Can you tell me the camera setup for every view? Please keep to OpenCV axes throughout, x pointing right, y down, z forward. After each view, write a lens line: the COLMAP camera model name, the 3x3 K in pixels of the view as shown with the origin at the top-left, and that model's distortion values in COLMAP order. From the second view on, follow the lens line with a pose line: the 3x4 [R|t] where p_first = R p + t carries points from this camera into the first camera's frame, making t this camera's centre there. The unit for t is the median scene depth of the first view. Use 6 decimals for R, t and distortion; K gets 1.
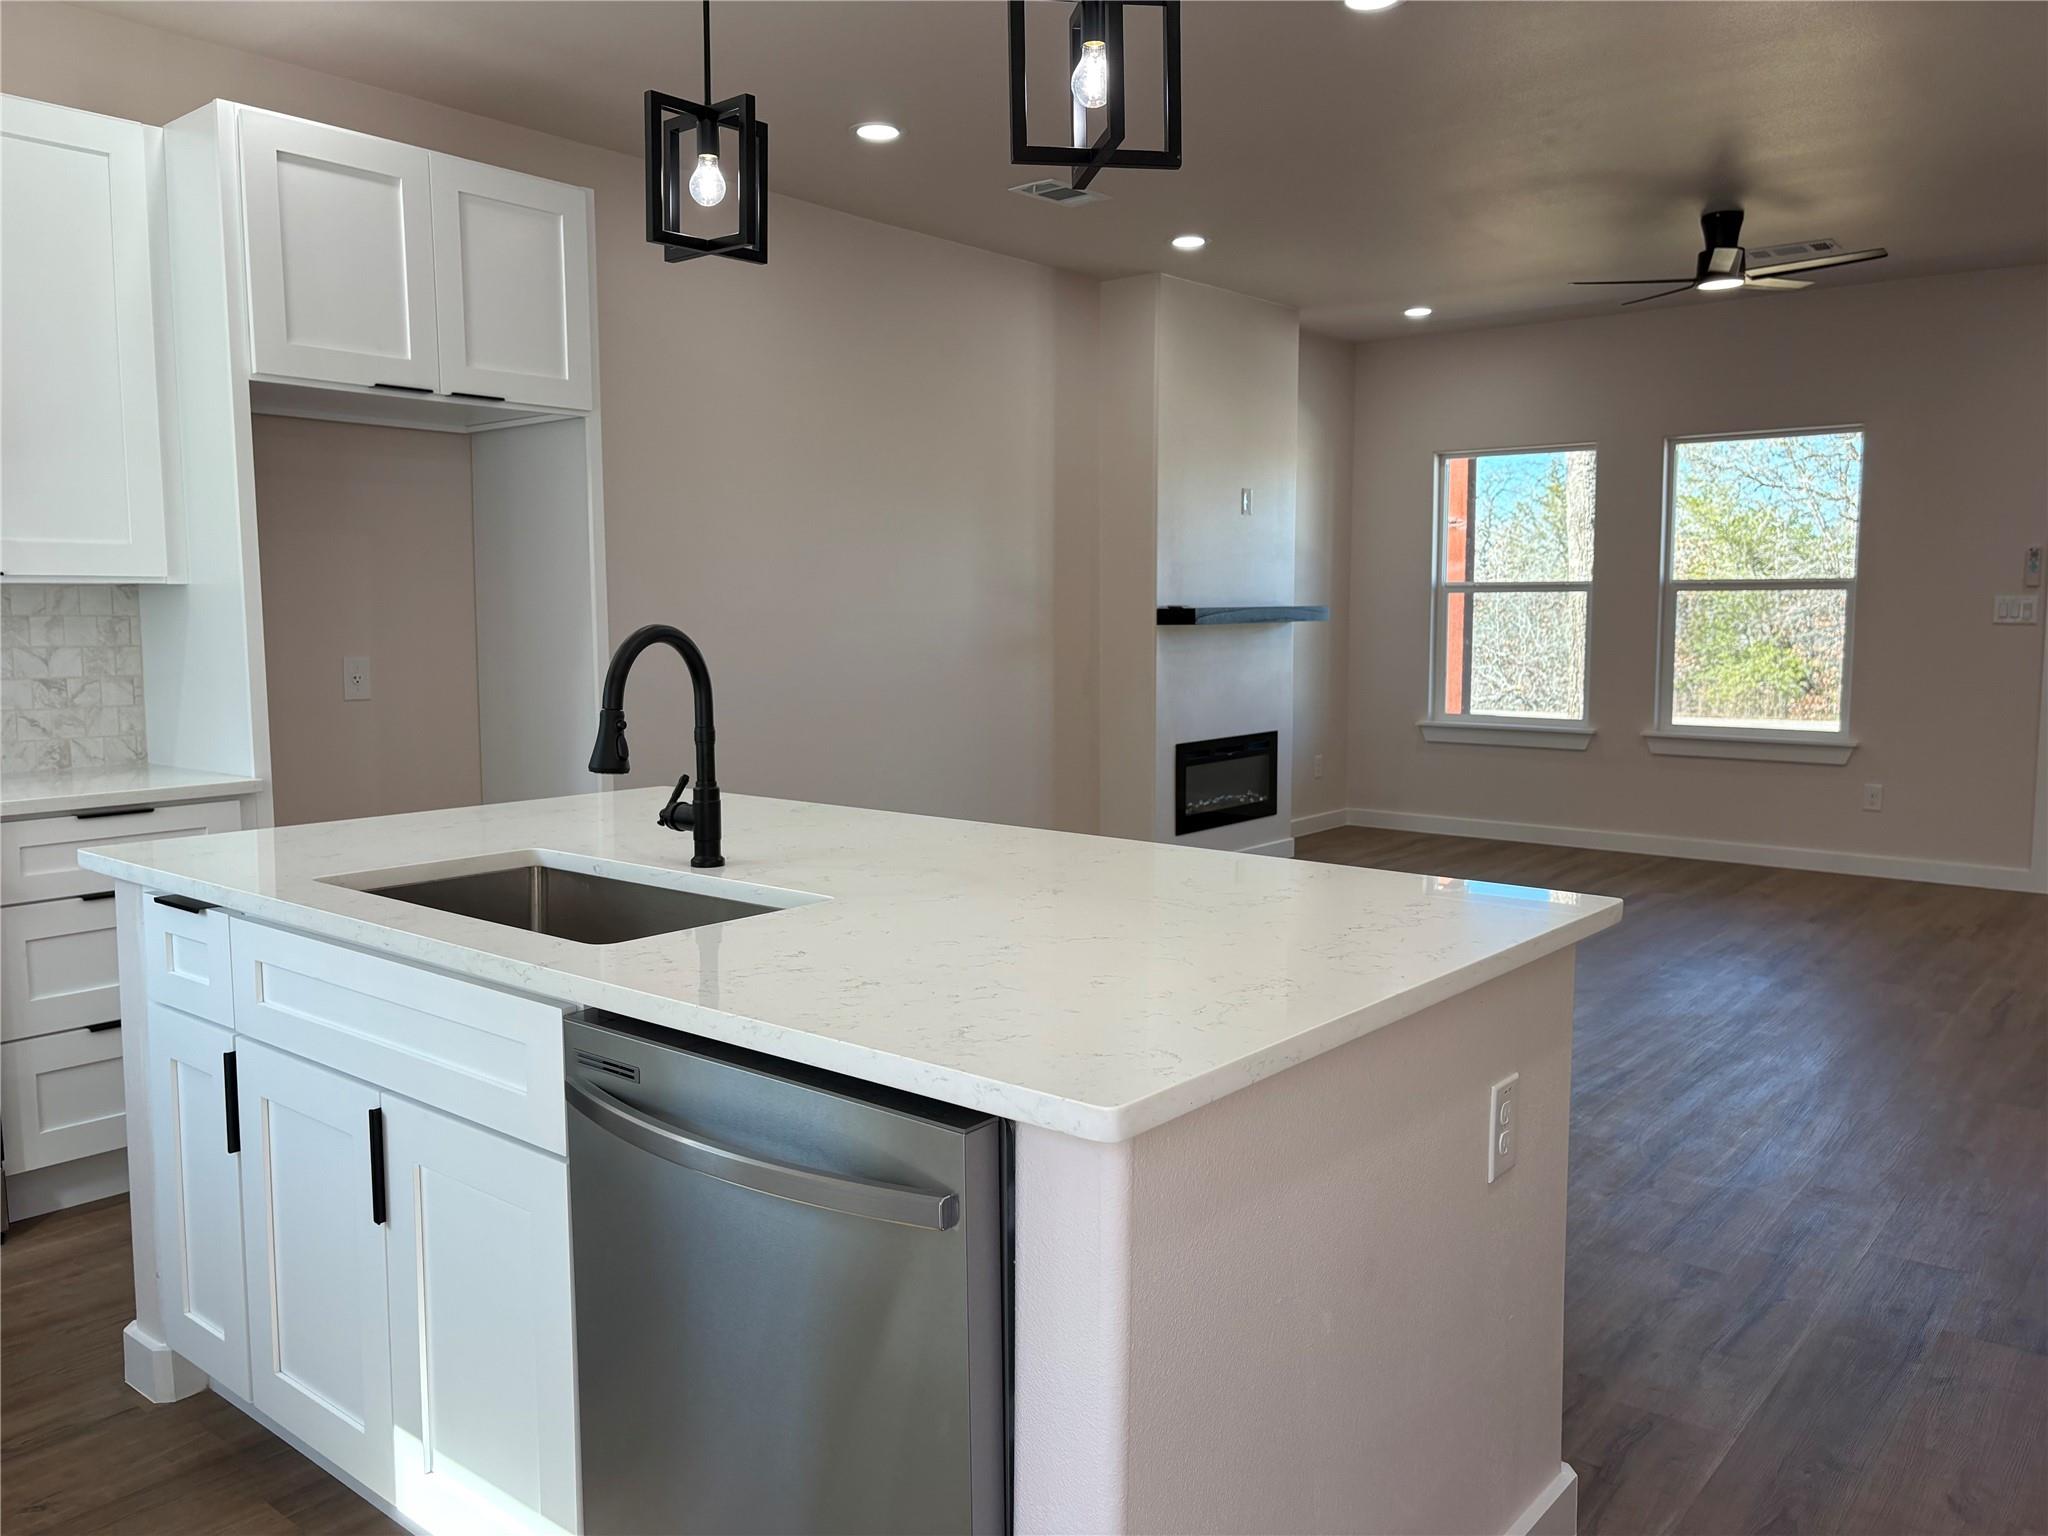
lens RADIAL K [[1571.3, 0, 1029.0], [0, 1571.3, 762.8], [0, 0, 1]] dist [0.116340, -0.000081]
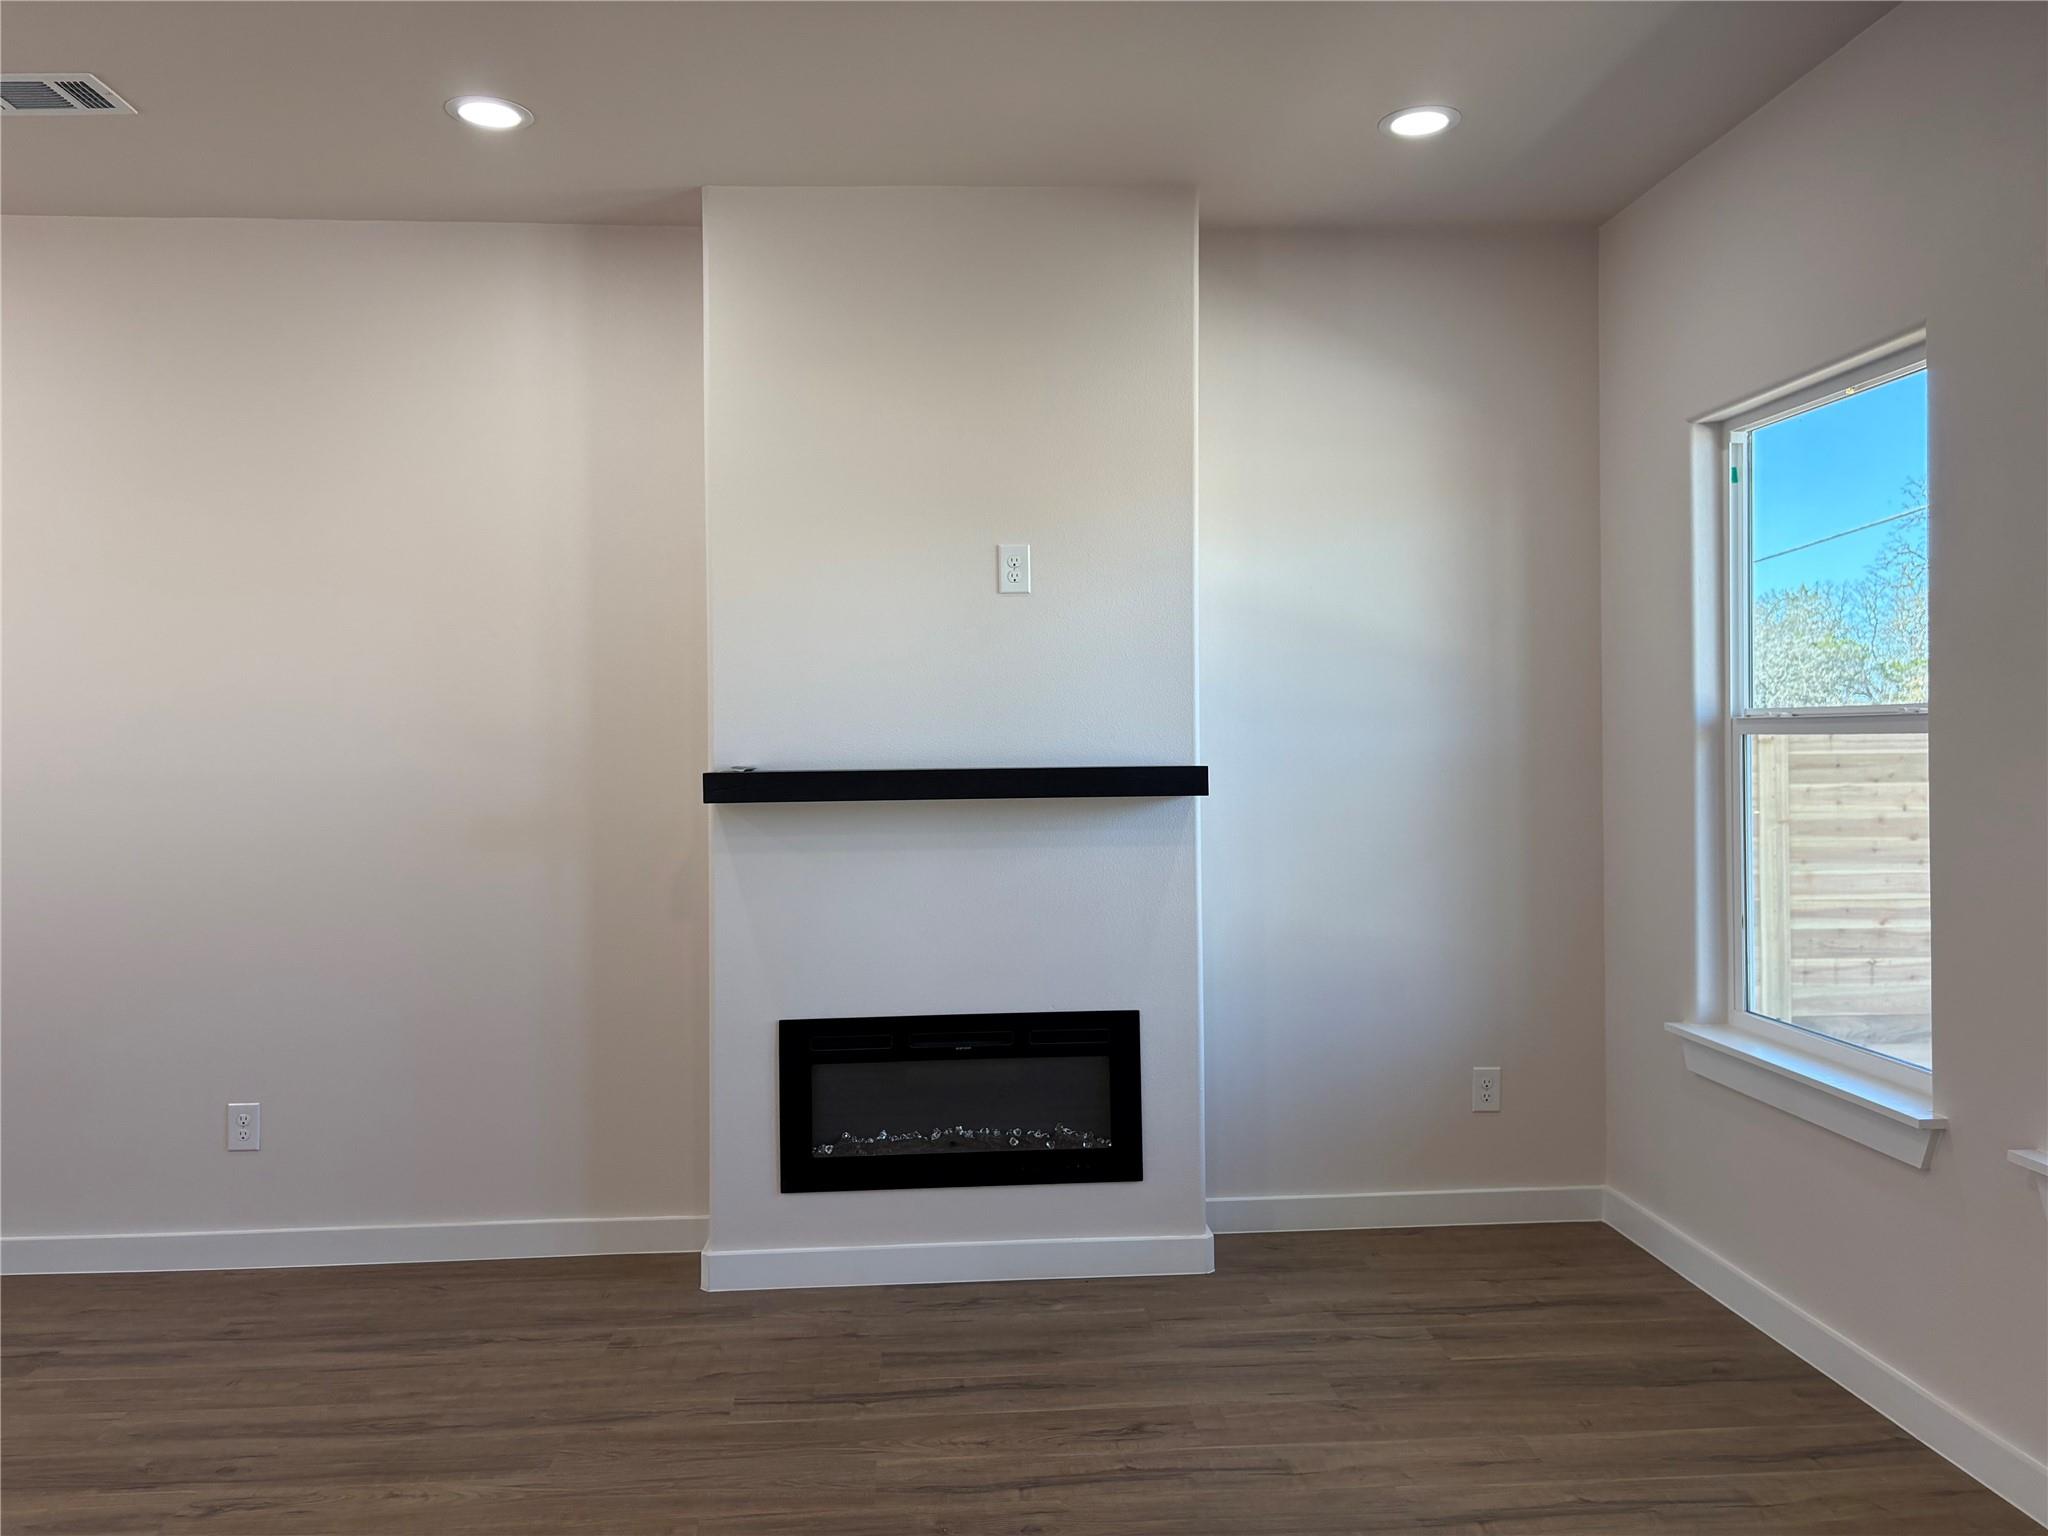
lens RADIAL K [[1585.8, 0, 971.9], [0, 1585.8, 738.7], [0, 0, 1]] dist [0.109039, -0.160286]
pose [[0.674080, -0.001949, -0.738655, 0.497377], [-0.063668, 0.996122, -0.060731, -0.072790], [0.735909, 0.087966, 0.671342, 0.611783]]
